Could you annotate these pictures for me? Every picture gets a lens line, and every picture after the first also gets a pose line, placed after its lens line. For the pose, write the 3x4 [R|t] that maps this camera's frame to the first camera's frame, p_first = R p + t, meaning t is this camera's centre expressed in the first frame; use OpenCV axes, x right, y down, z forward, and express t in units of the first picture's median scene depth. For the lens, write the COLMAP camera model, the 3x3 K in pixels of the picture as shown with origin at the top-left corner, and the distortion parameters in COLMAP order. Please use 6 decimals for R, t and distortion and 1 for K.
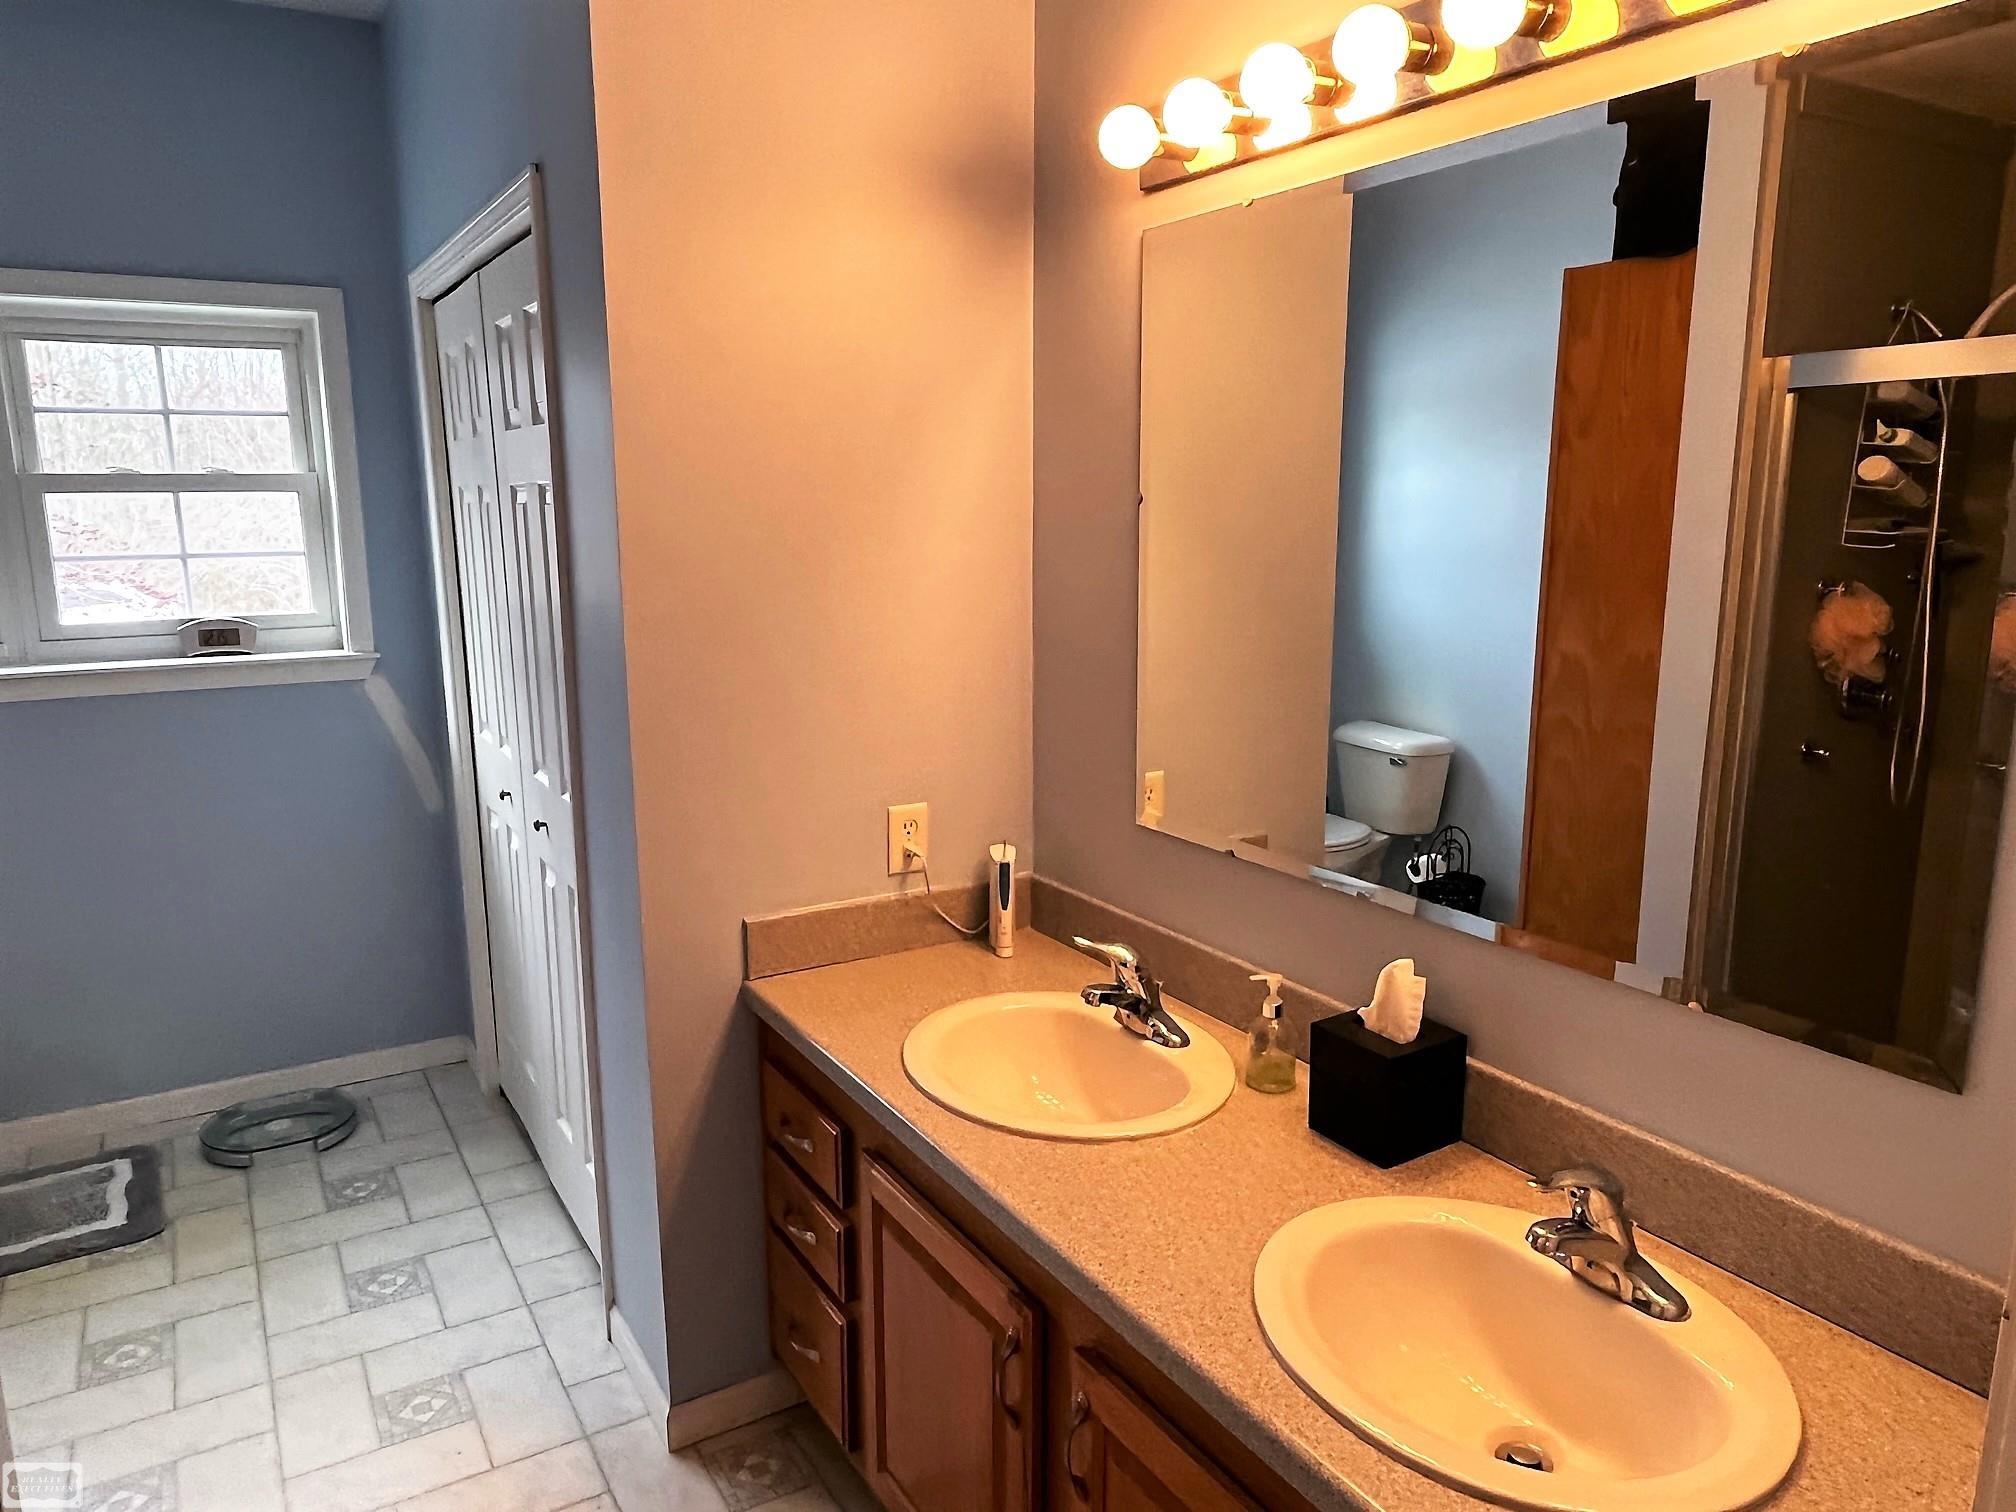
lens RADIAL K [[1352.5, 0, 1008.1], [0, 1352.5, 763.0], [0, 0, 1]] dist [-0.004474, 0.000269]
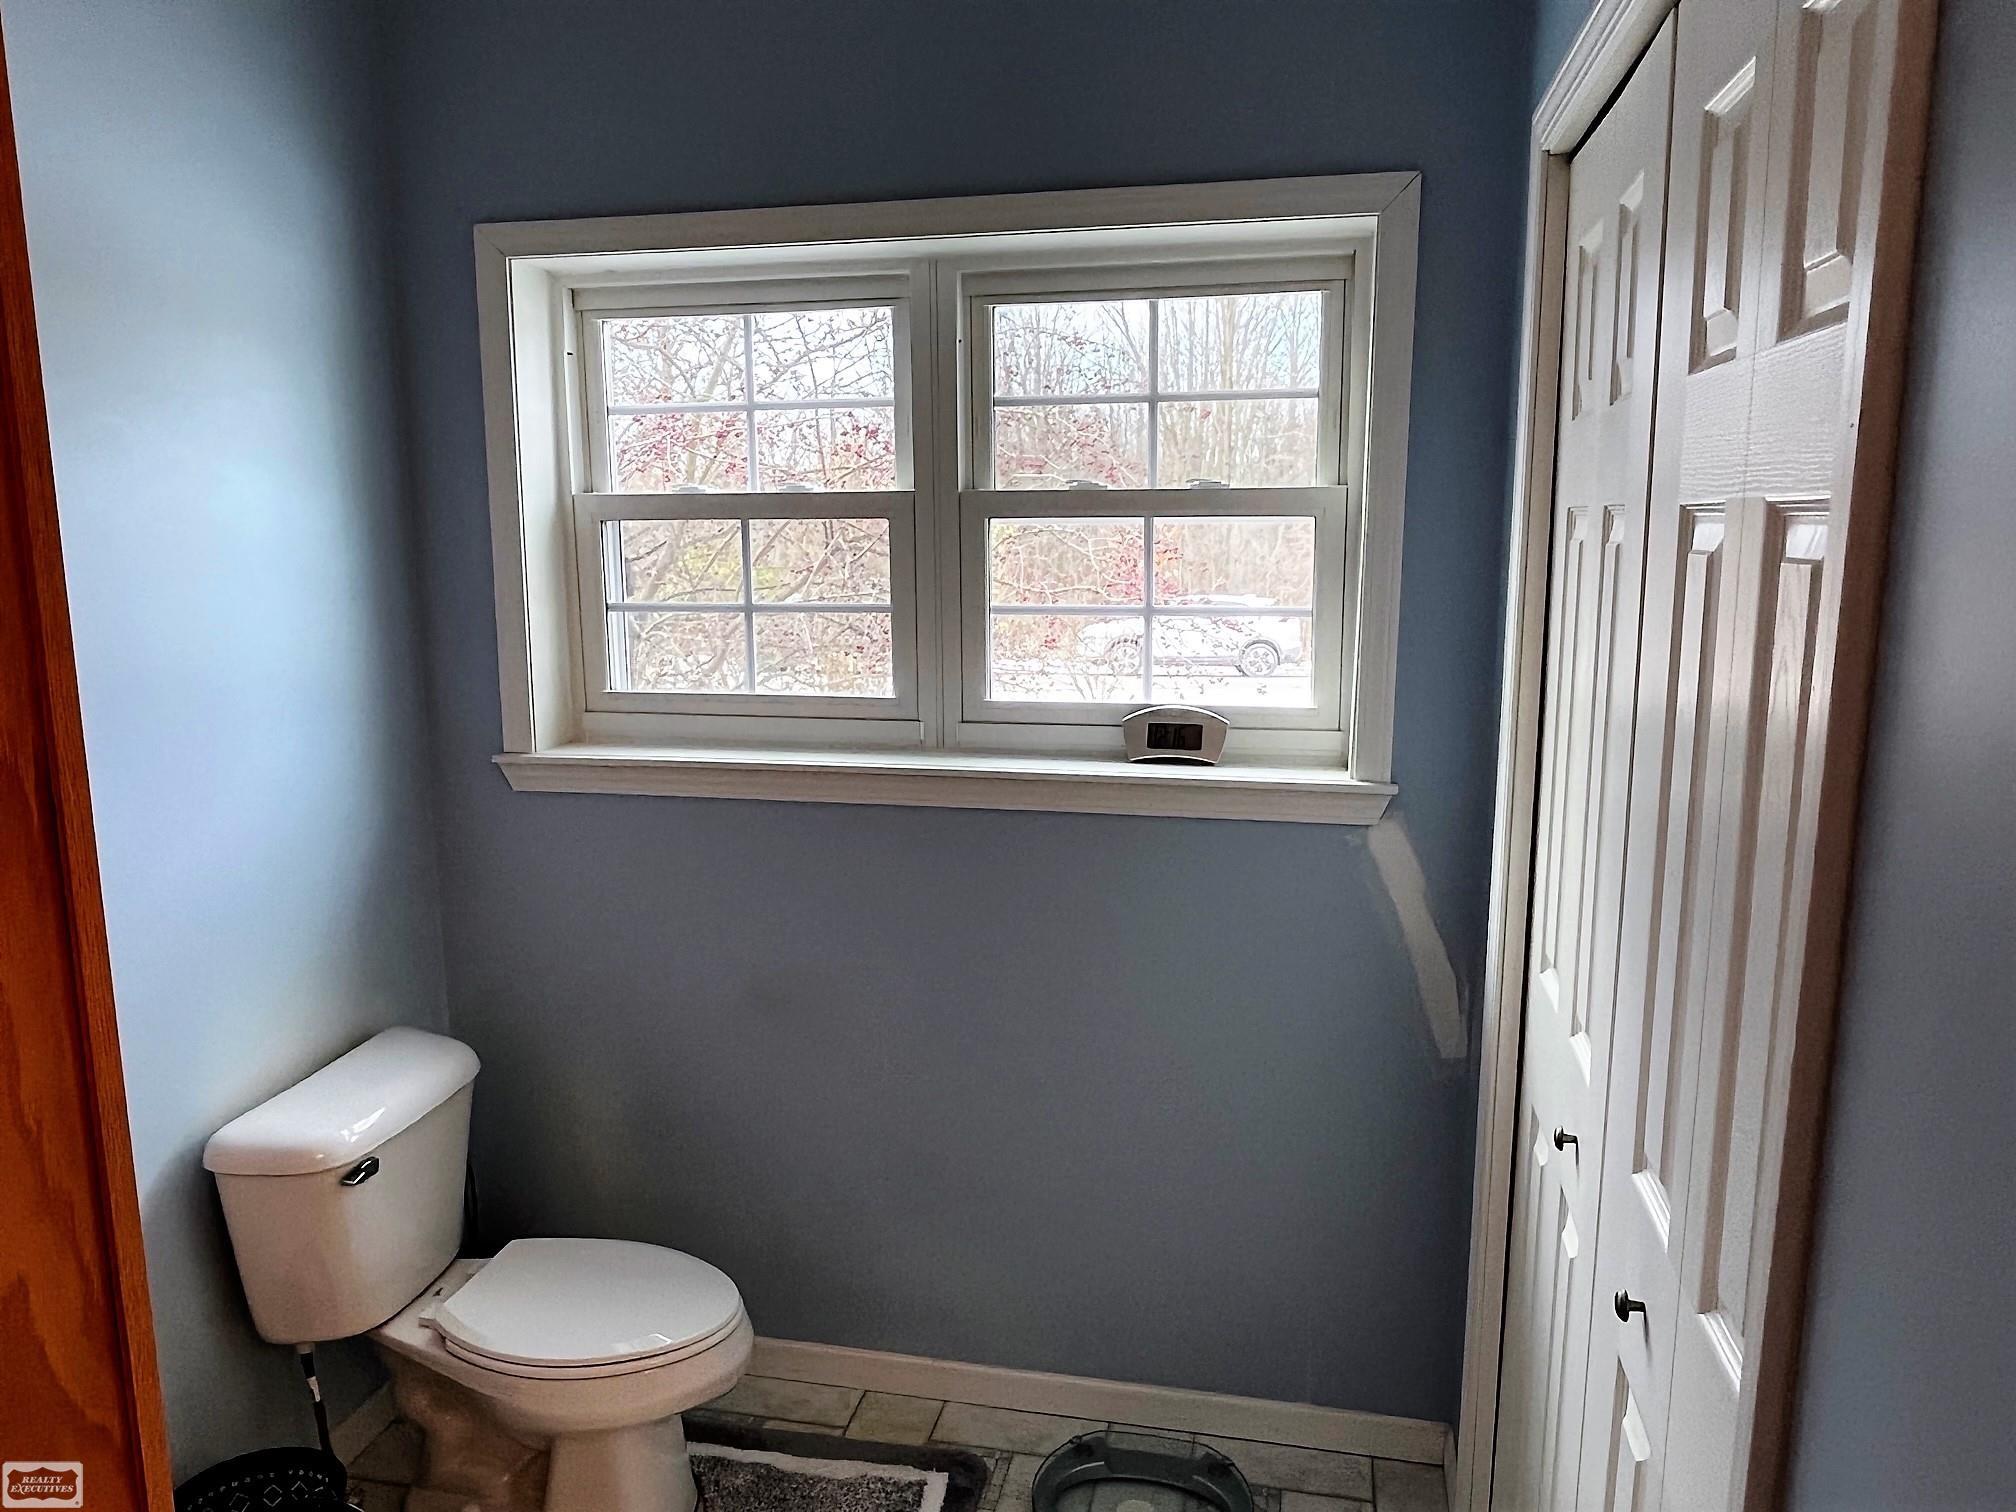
lens RADIAL K [[1396.5, 0, 1002.9], [0, 1396.5, 762.3], [0, 0, 1]] dist [-0.002851, 0.003619]
pose [[0.713939, 0.123247, -0.689276, -0.175071], [-0.136493, 0.990000, 0.035642, -0.094443], [0.686776, 0.068636, 0.723622, 0.456286]]
